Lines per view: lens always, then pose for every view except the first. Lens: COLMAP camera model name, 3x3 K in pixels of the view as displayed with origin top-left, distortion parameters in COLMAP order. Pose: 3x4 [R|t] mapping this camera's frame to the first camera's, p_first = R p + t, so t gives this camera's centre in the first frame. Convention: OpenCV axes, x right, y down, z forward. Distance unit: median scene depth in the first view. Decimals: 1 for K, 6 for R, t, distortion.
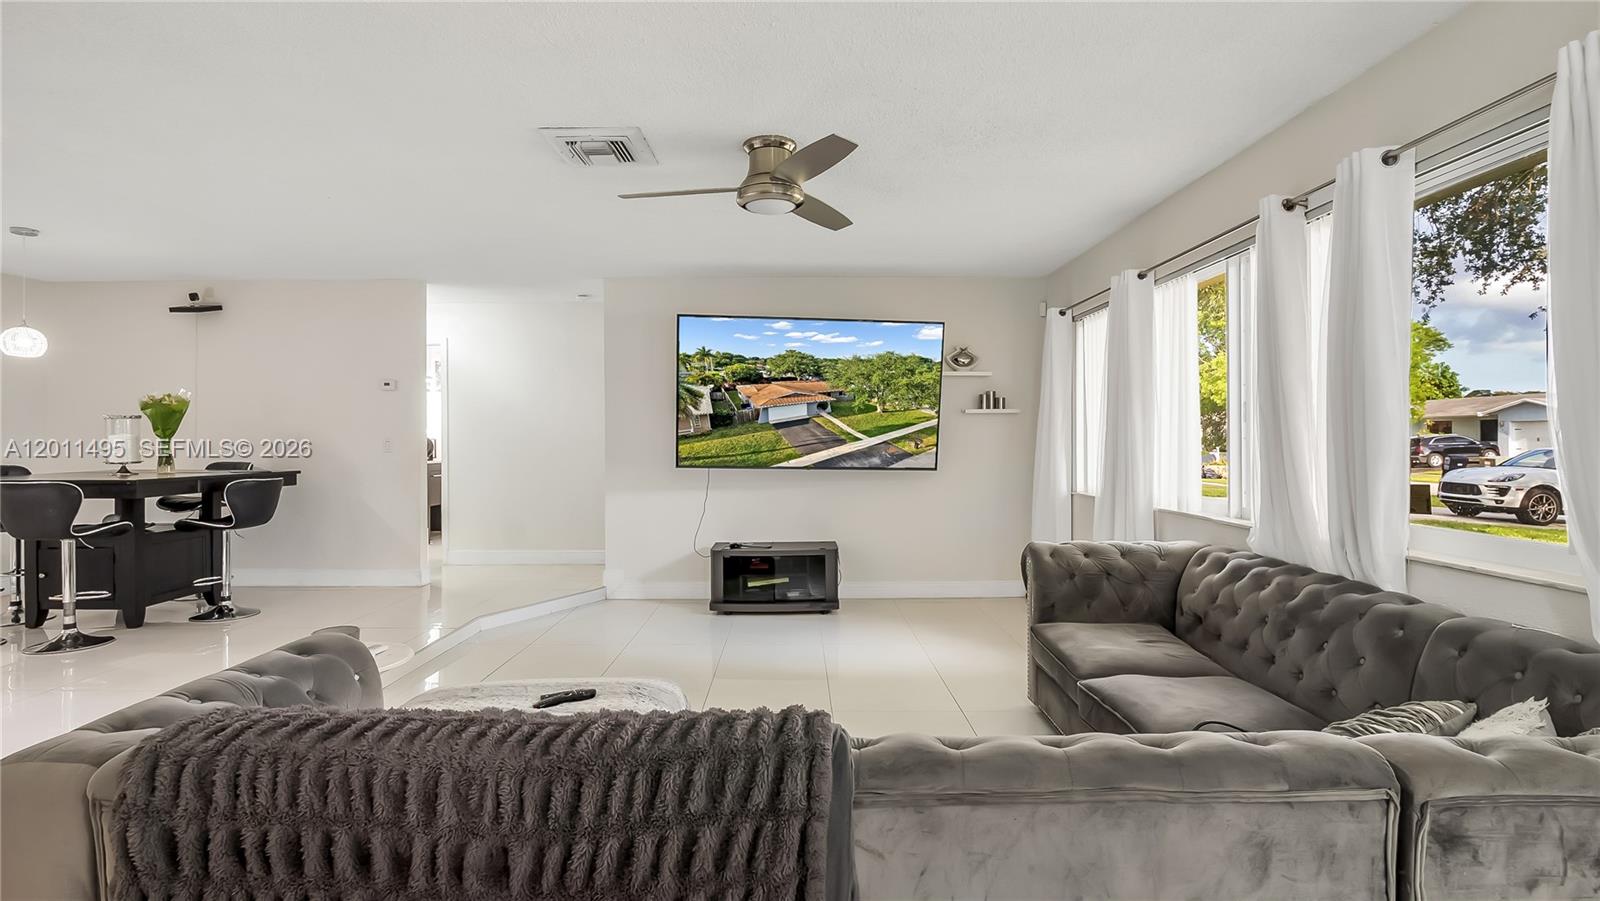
lens RADIAL K [[775.9, 0, 800.5], [0, 775.9, 435.5], [0, 0, 1]] dist [-0.003135, -0.000724]
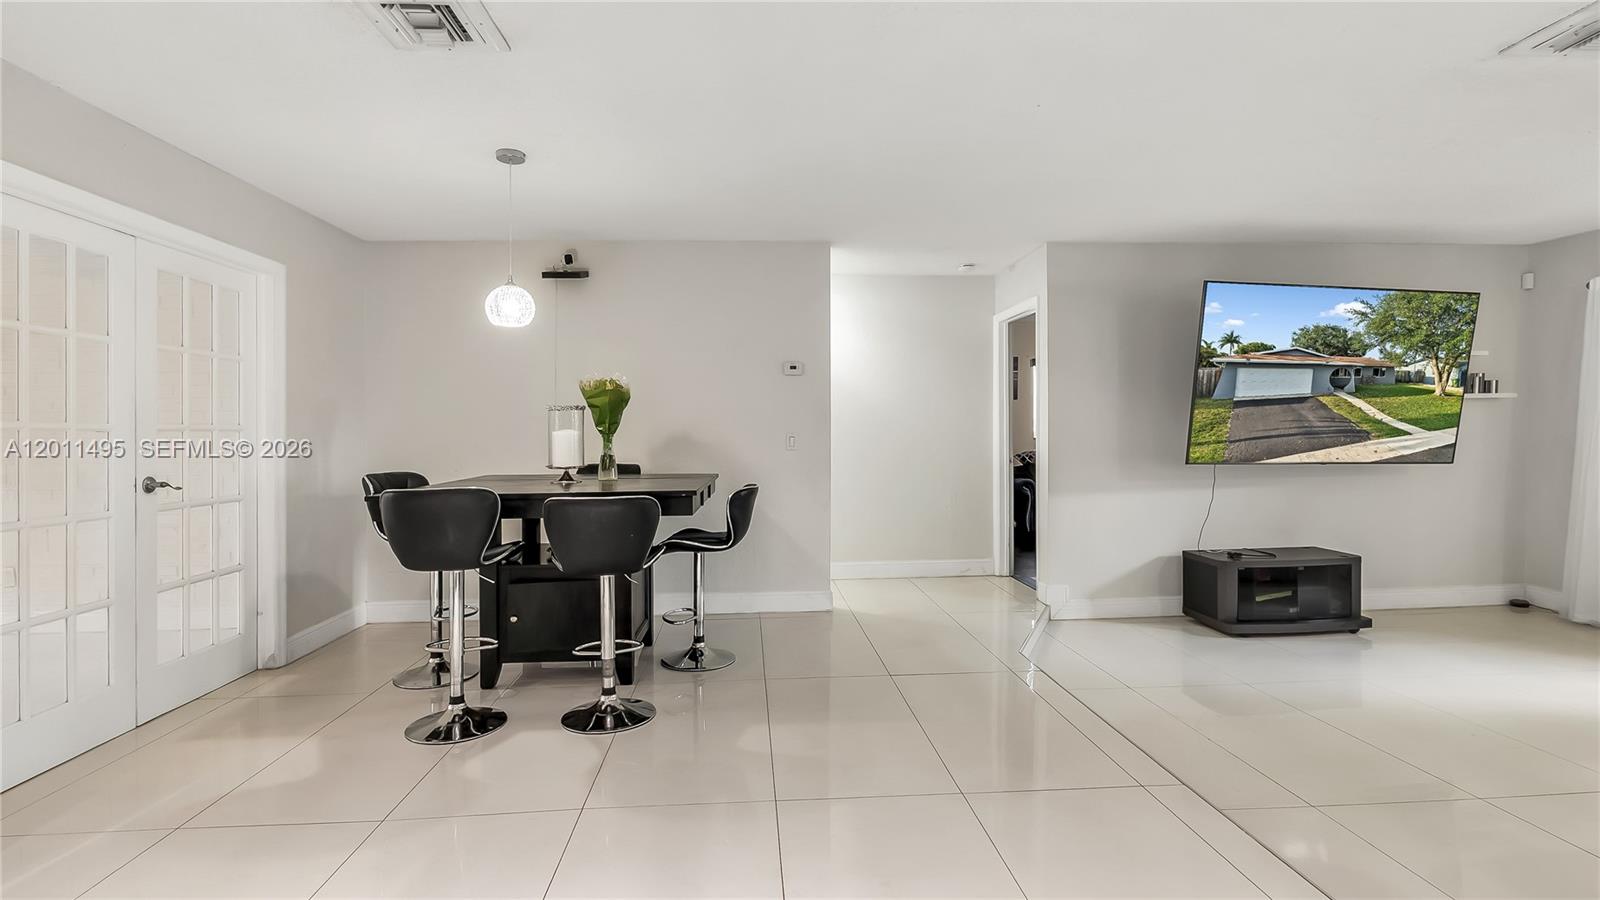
lens RADIAL K [[770.0, 0, 799.6], [0, 770.0, 429.6], [0, 0, 1]] dist [-0.002958, -0.000473]
pose [[0.997203, -0.010334, 0.074028, -0.647991], [0.010699, 0.999933, -0.004527, 0.003743], [-0.073976, 0.005306, 0.997246, 0.200837]]
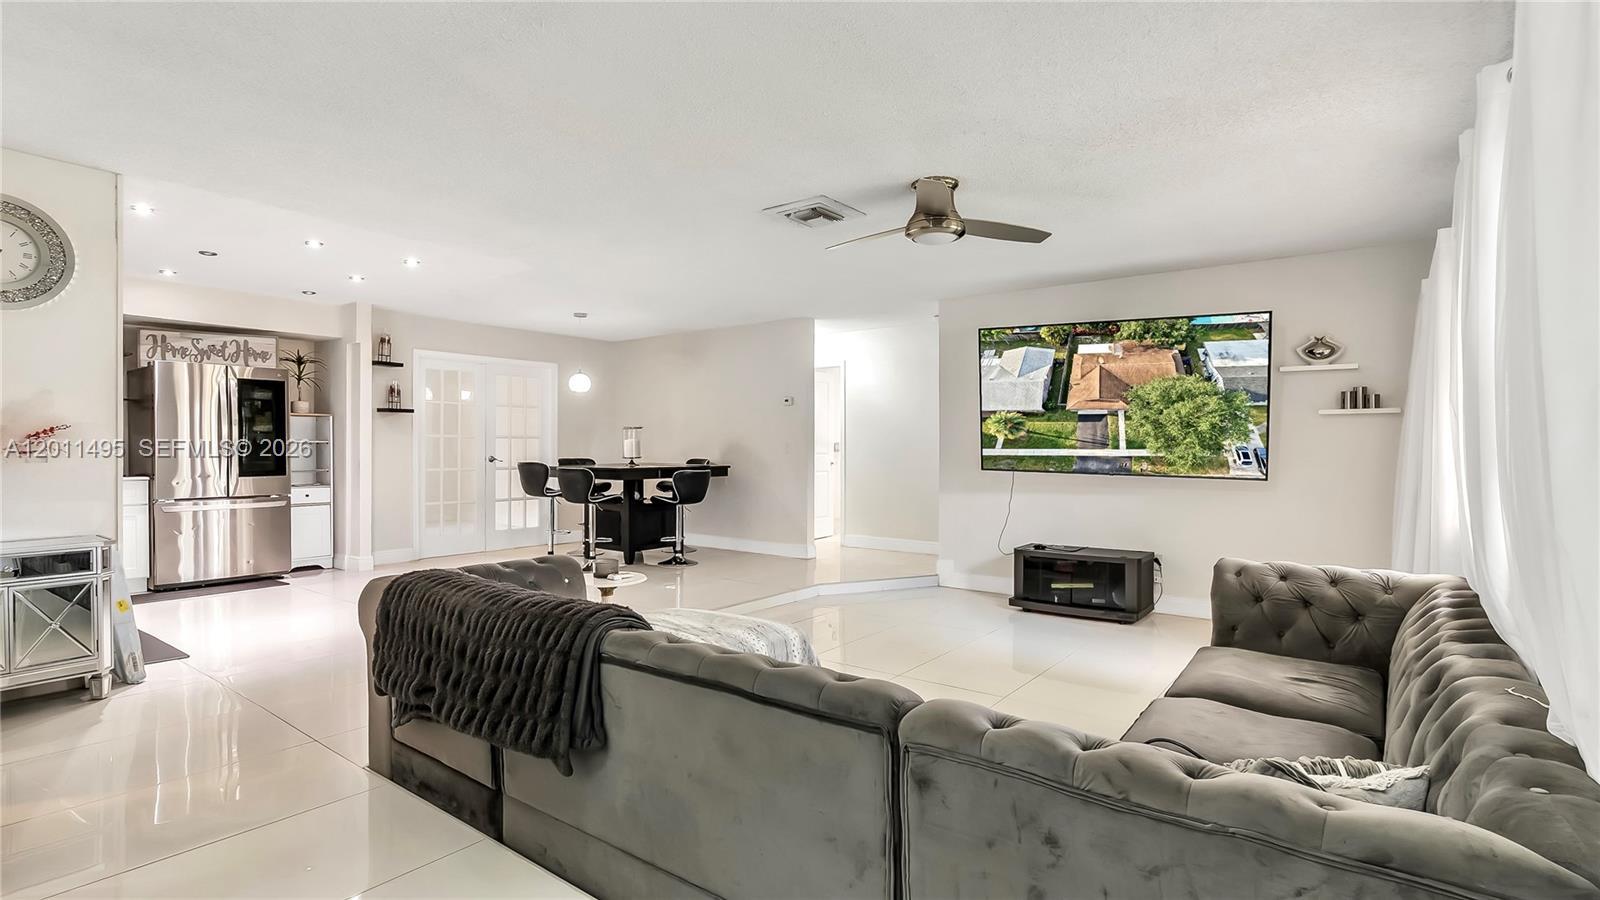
lens RADIAL K [[774.3, 0, 800.0], [0, 774.3, 450.0], [0, 0, 1]] dist [-0.003985, -0.000152]
pose [[0.790696, 0.008763, -0.612146, 0.303802], [-0.001114, 0.999916, 0.012875, -0.000095], [0.612207, -0.009498, 0.790640, -0.011189]]
